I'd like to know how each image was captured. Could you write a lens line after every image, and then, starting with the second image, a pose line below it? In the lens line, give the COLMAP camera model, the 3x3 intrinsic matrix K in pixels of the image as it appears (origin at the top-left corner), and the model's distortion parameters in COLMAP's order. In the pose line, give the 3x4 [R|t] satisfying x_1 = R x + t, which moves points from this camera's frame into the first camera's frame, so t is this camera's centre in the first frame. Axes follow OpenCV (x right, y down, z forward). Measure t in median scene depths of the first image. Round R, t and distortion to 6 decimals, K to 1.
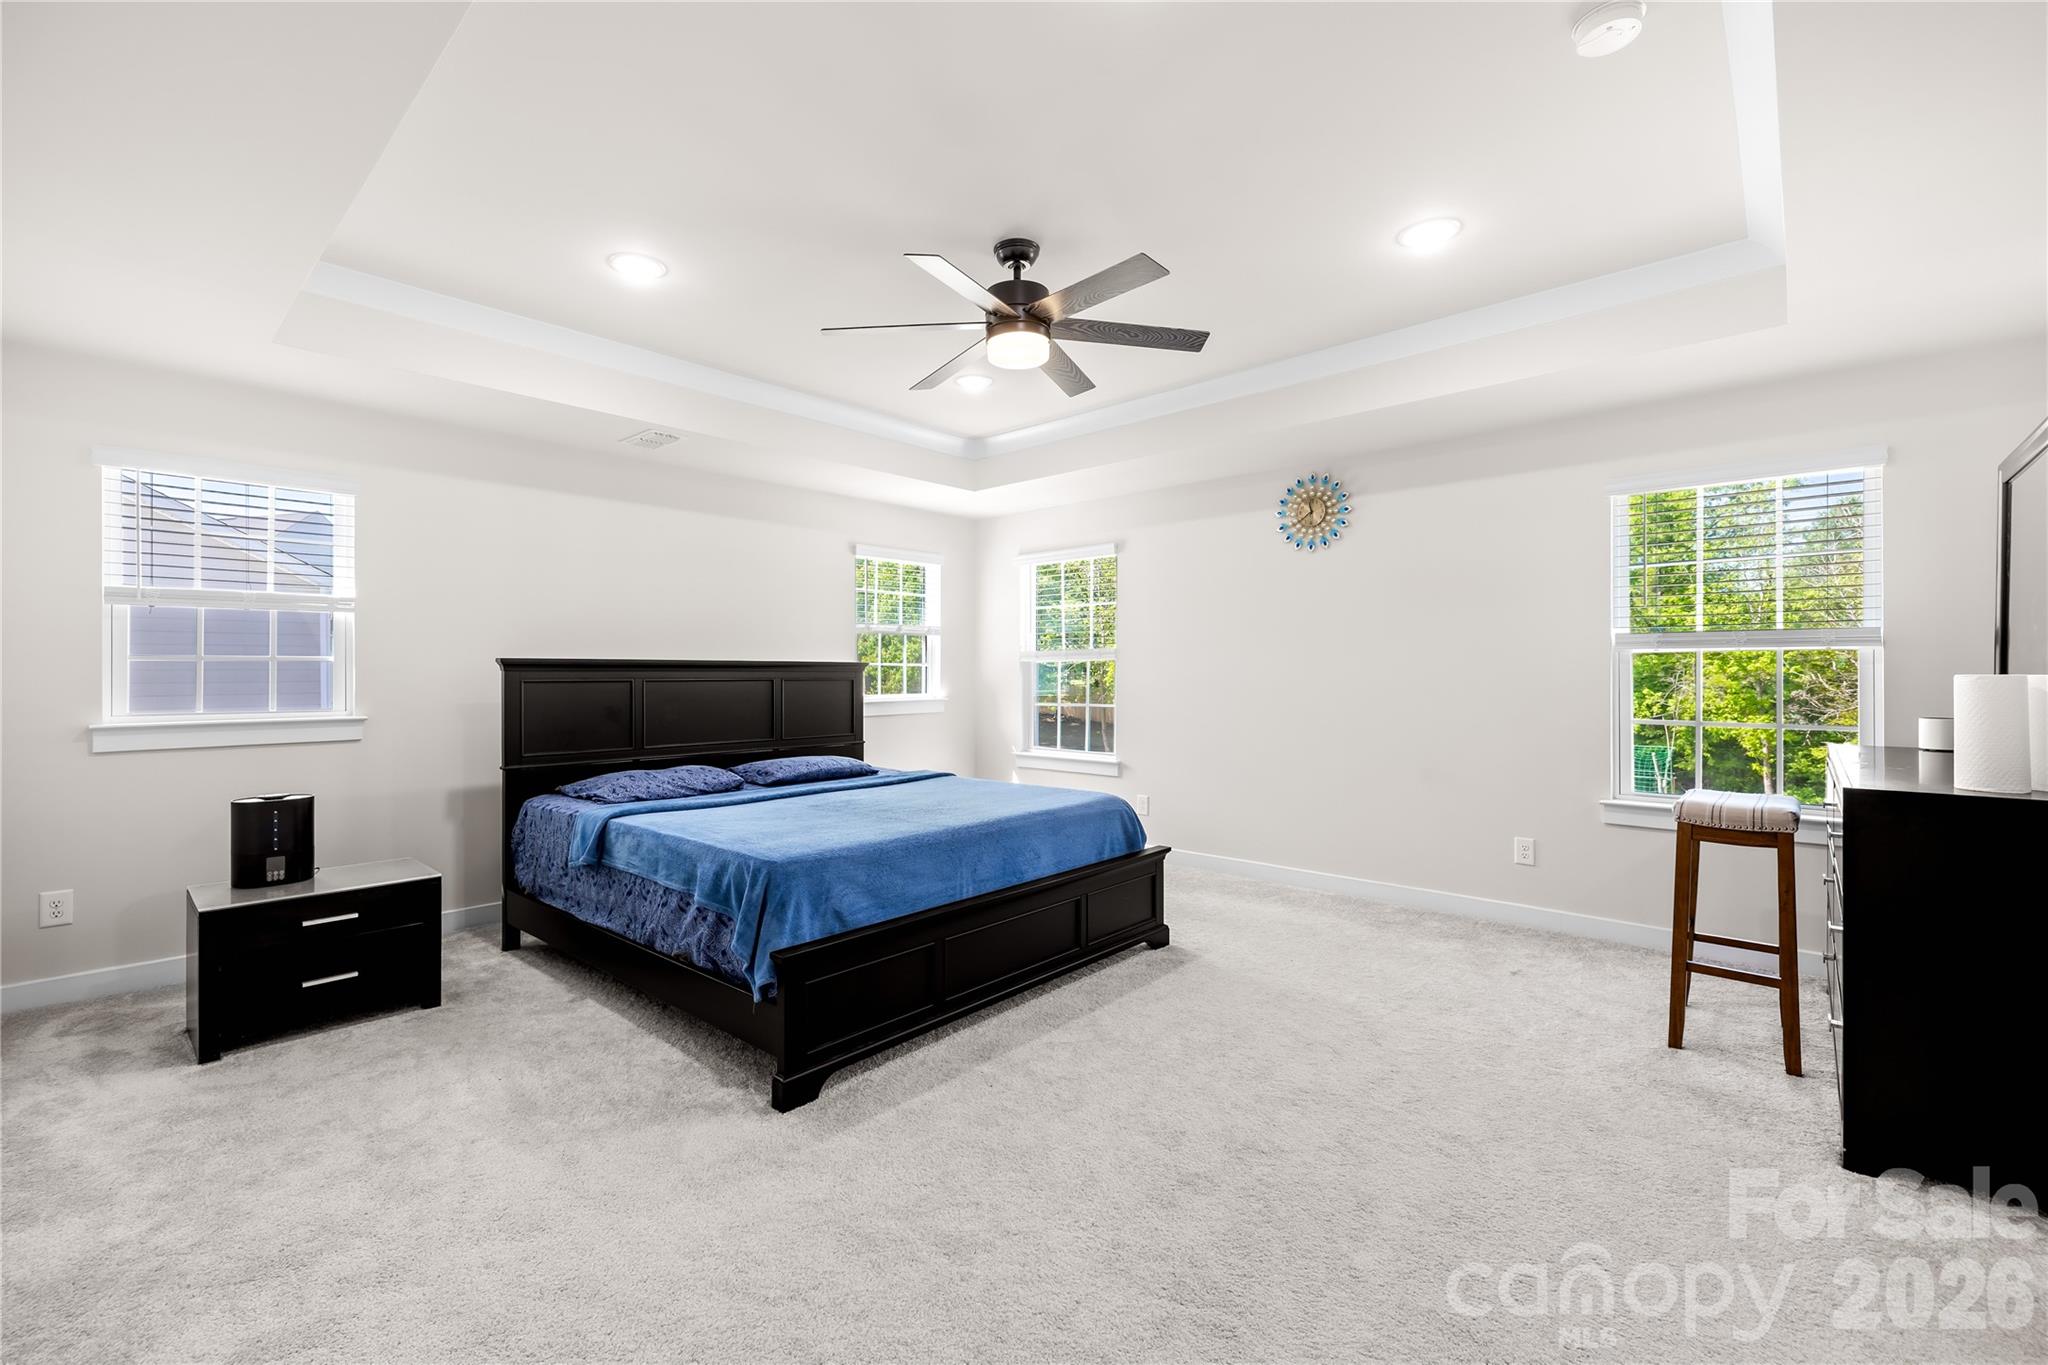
lens RADIAL K [[866.4, 0, 1085.1], [0, 866.4, 672.9], [0, 0, 1]] dist [0.004043, 0.000537]
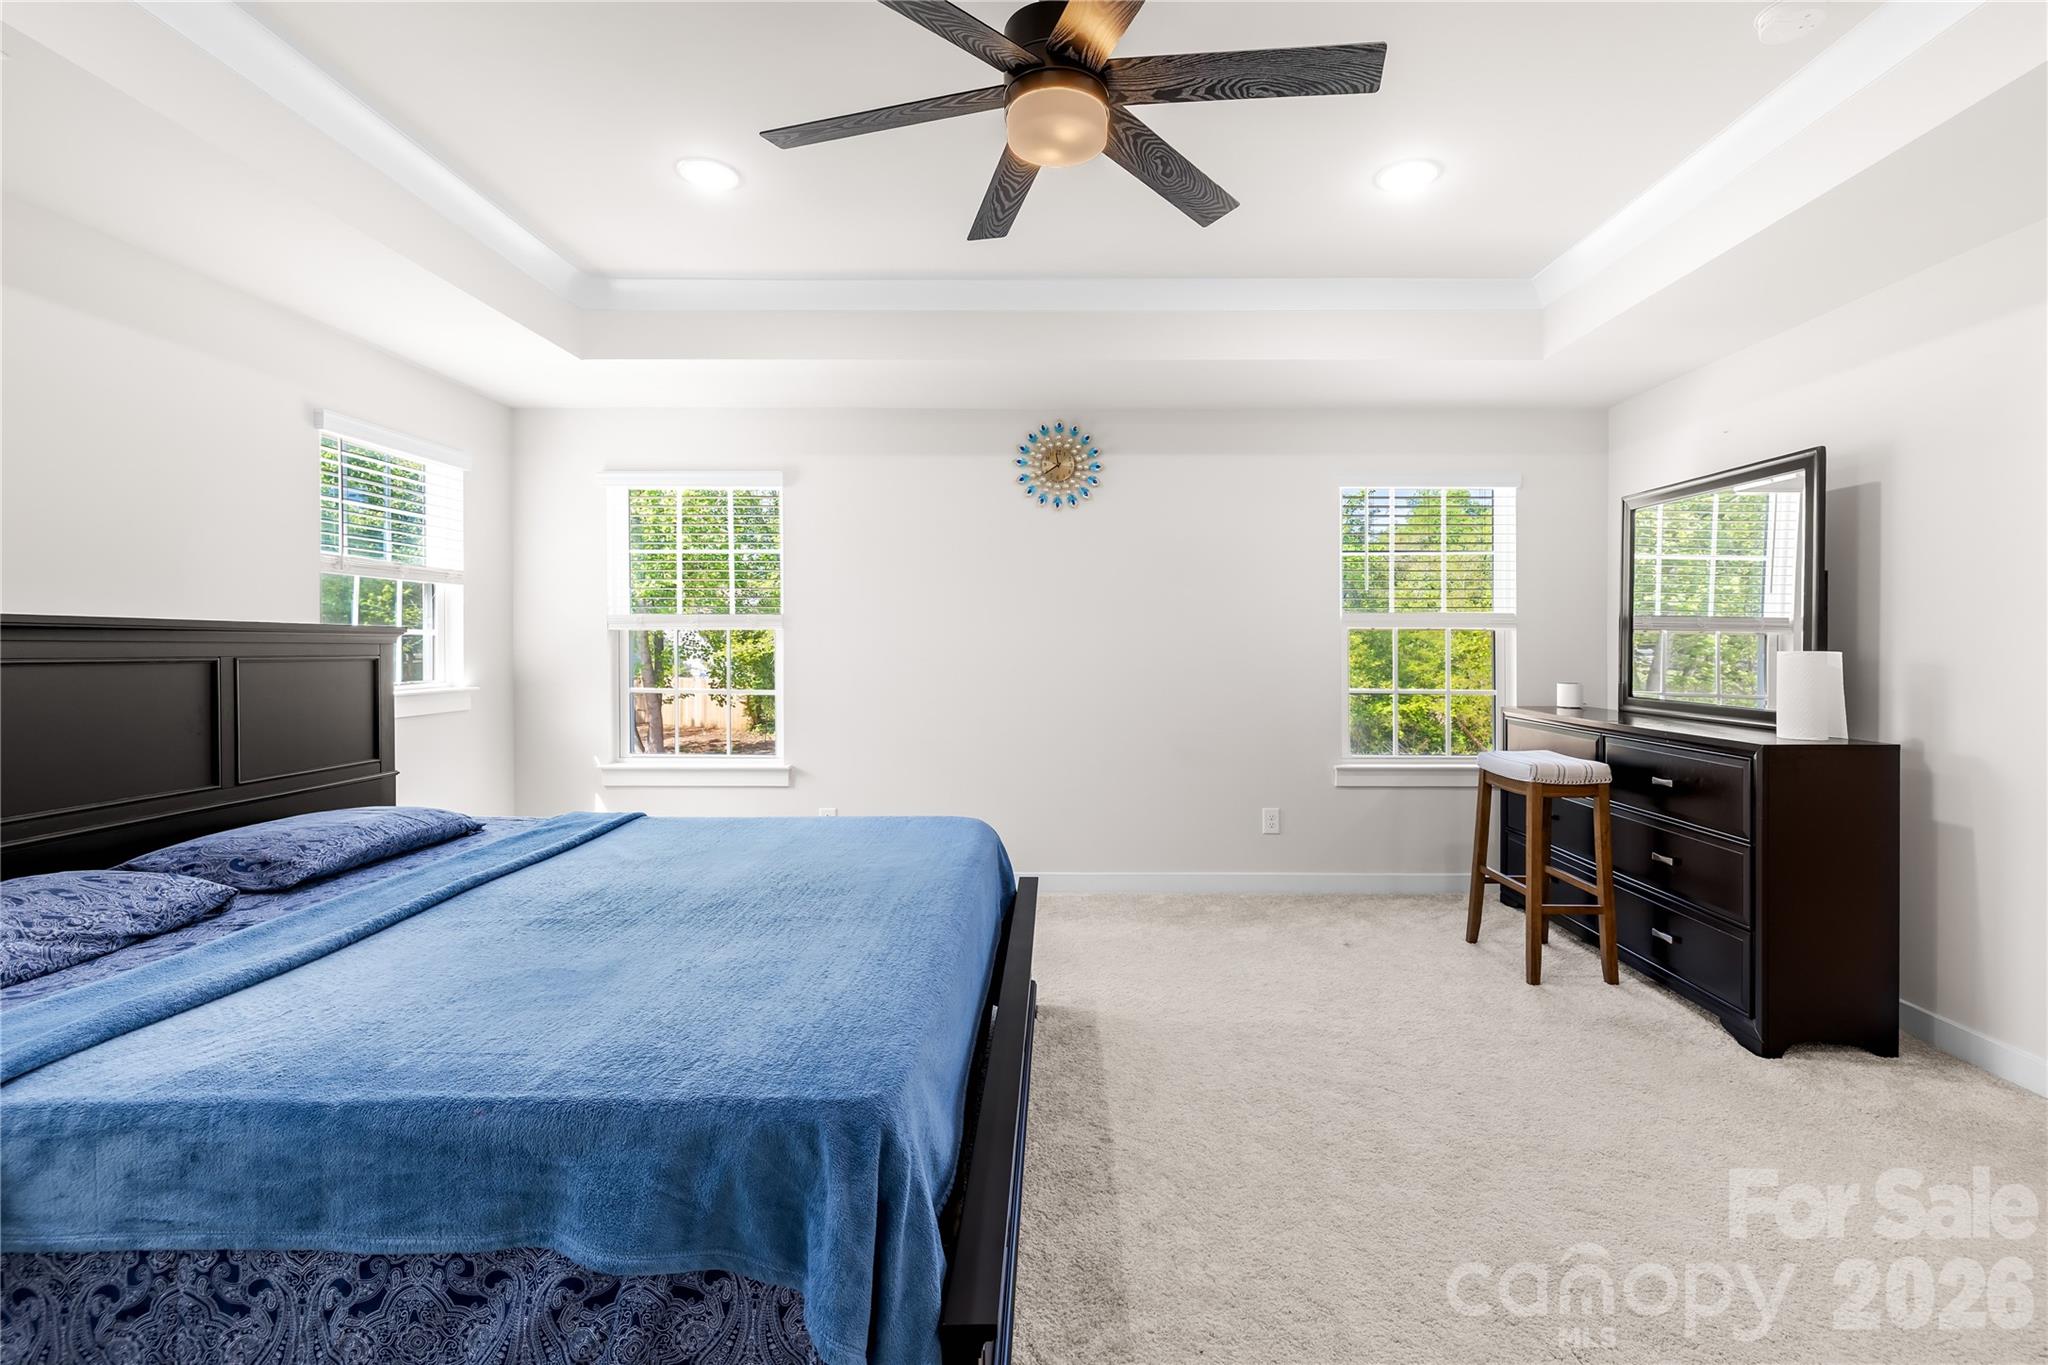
lens RADIAL K [[858.0, 0, 1068.7], [0, 858.0, 650.9], [0, 0, 1]] dist [-0.000751, -0.000462]
pose [[0.760260, -0.000956, 0.649619, -0.299458], [-0.003159, 0.999982, 0.005169, -0.001326], [-0.649612, -0.005982, 0.760243, 0.333248]]
